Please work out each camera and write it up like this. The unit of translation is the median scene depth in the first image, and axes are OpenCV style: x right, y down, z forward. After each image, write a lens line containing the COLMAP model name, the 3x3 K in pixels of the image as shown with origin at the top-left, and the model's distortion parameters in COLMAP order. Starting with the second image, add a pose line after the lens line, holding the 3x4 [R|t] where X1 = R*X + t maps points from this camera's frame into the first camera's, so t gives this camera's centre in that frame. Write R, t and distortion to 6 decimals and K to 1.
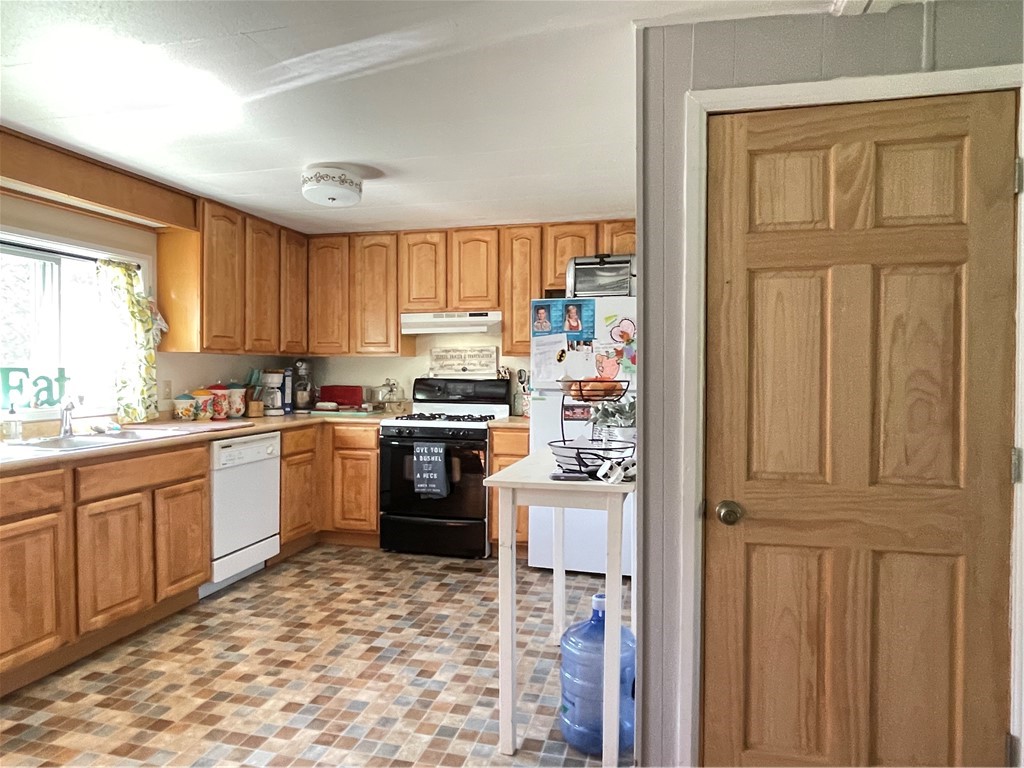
lens RADIAL K [[656.0, 0, 511.5], [0, 656.0, 383.6], [0, 0, 1]] dist [-0.000371, 0.001806]
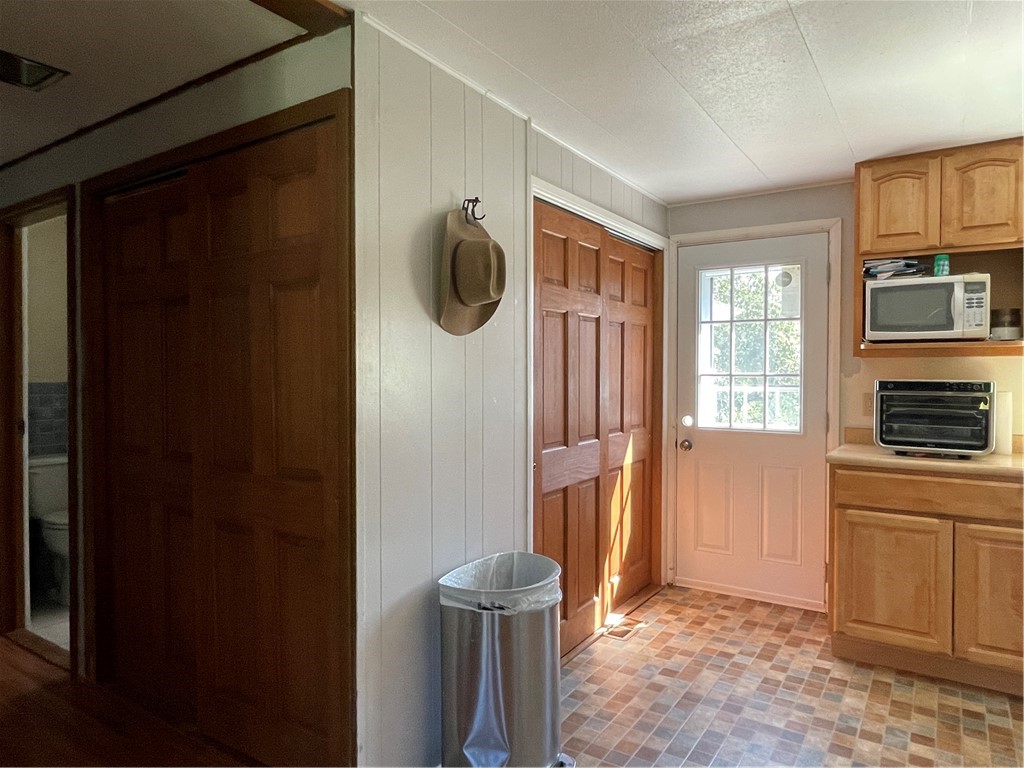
lens RADIAL K [[656.0, 0, 505.5], [0, 656.0, 378.1], [0, 0, 1]] dist [-0.000371, 0.001806]
pose [[-0.333925, 0.007853, -0.942567, 0.410360], [-0.024212, 0.999564, 0.016906, -0.016787], [0.942289, 0.028467, -0.333590, 0.509995]]
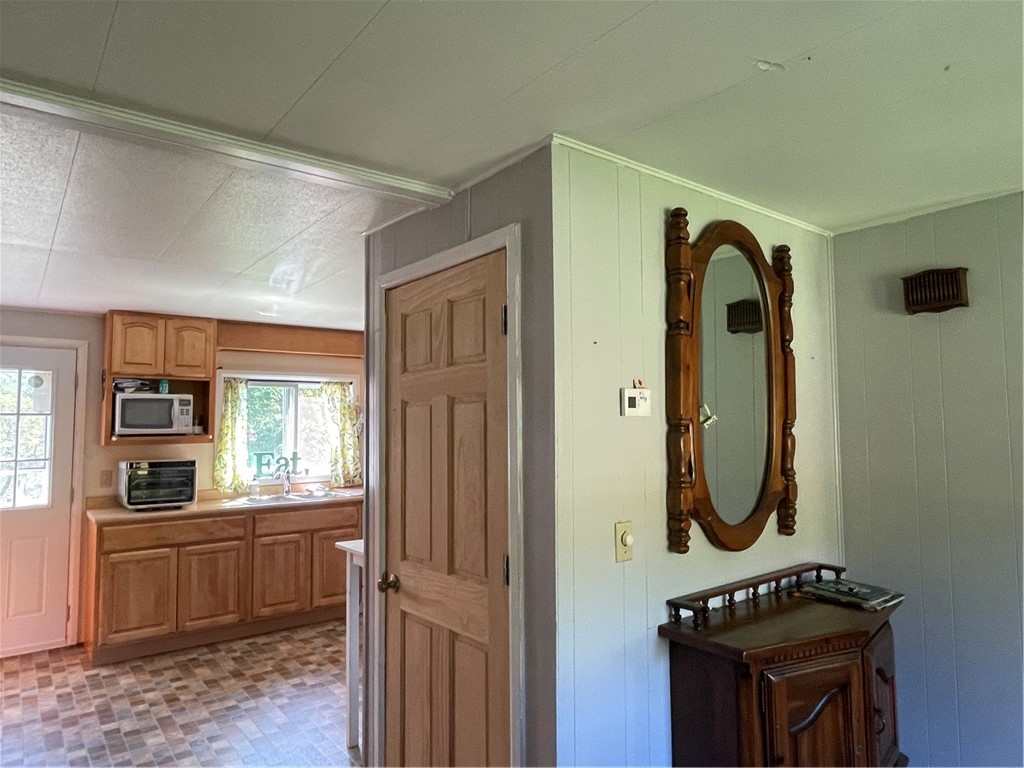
lens RADIAL K [[656.0, 0, 515.4], [0, 656.0, 385.2], [0, 0, 1]] dist [-0.000371, 0.001806]
pose [[0.791645, -0.051815, -0.608781, 0.887682], [-0.001575, 0.996221, -0.086840, -0.057613], [0.610980, 0.069705, 0.788571, 0.054023]]
